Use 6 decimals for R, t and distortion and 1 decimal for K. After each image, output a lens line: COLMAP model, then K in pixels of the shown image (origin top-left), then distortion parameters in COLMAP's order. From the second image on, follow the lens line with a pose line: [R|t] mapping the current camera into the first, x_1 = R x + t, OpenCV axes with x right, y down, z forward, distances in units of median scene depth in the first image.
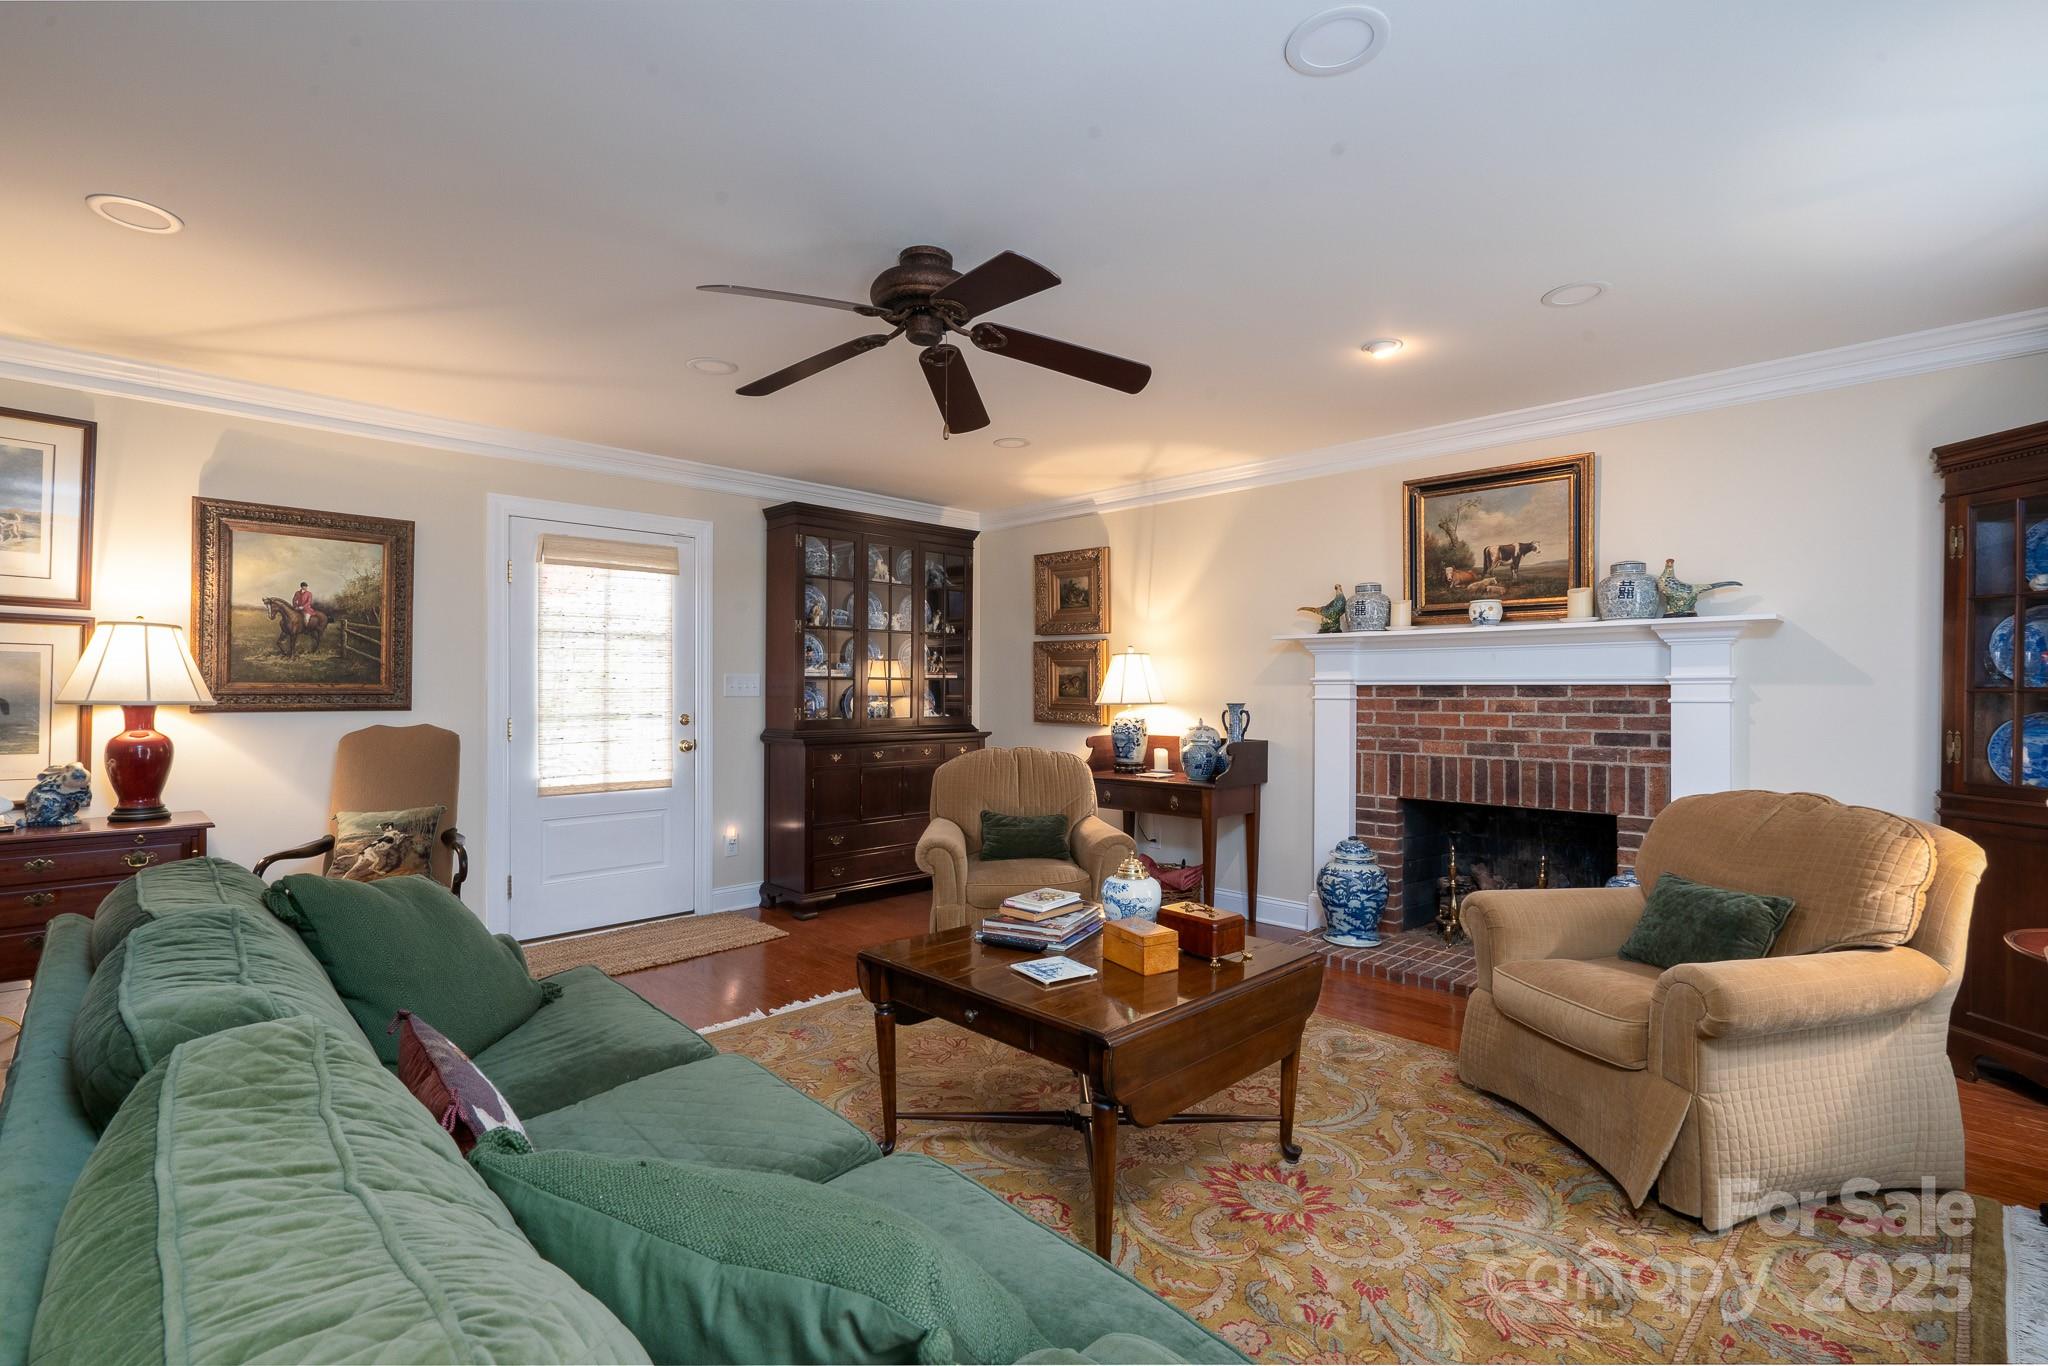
lens RADIAL K [[929.0, 0, 1030.4], [0, 929.0, 689.4], [0, 0, 1]] dist [0.000676, 0.001073]
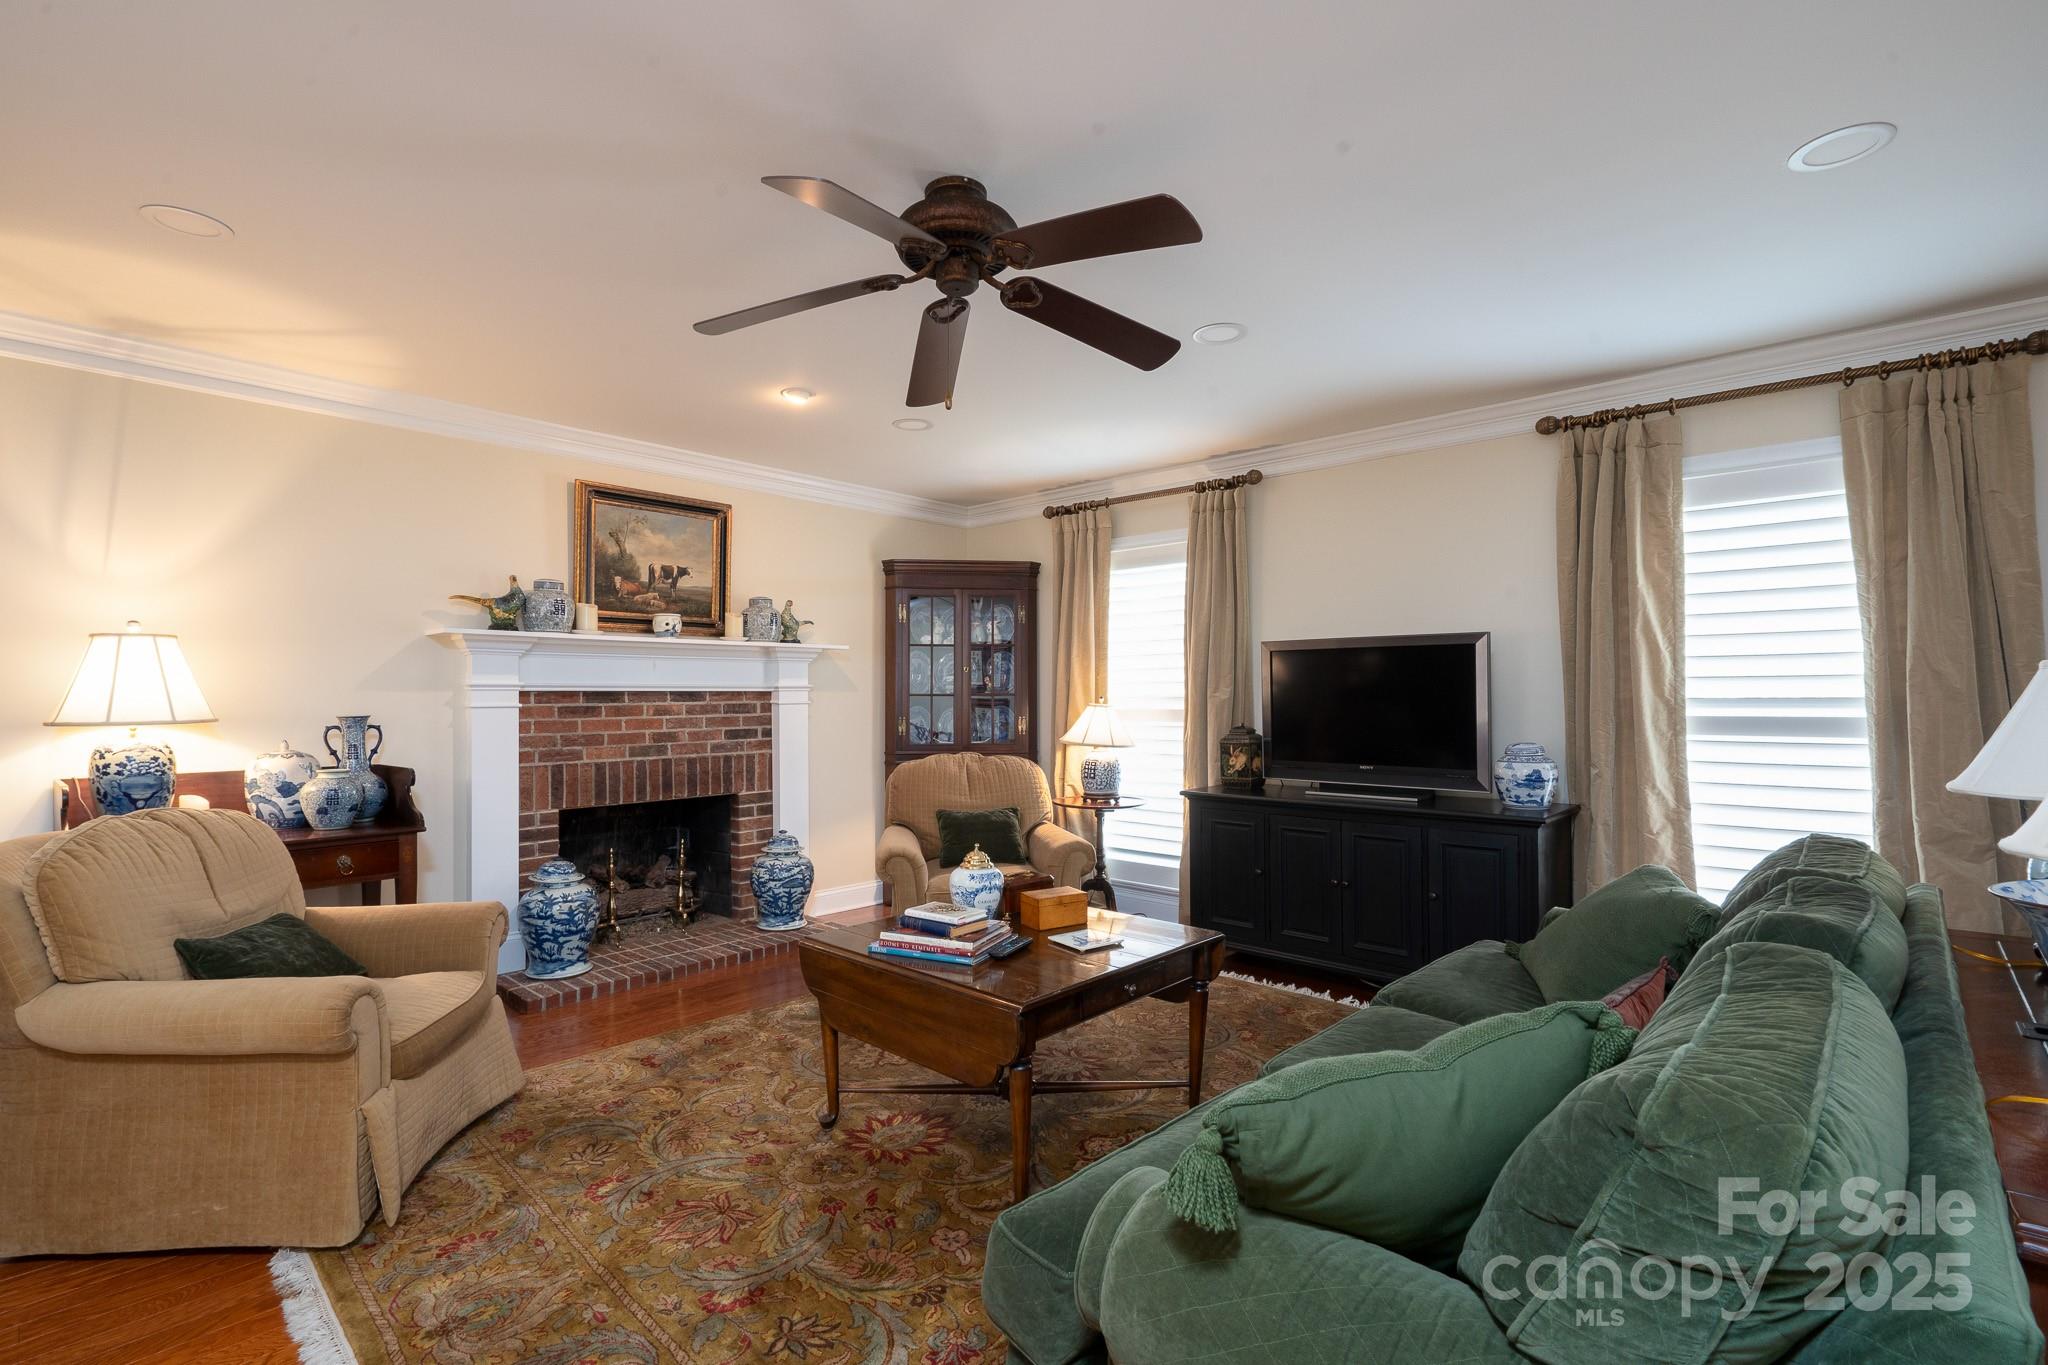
lens RADIAL K [[929.0, 0, 1030.4], [0, 929.0, 688.9], [0, 0, 1]] dist [0.000676, 0.001073]
pose [[-0.031346, 0.002843, 0.999505, -0.607963], [0.002000, 0.999994, -0.002782, -0.003544], [-0.999507, 0.001912, -0.031351, 0.593937]]
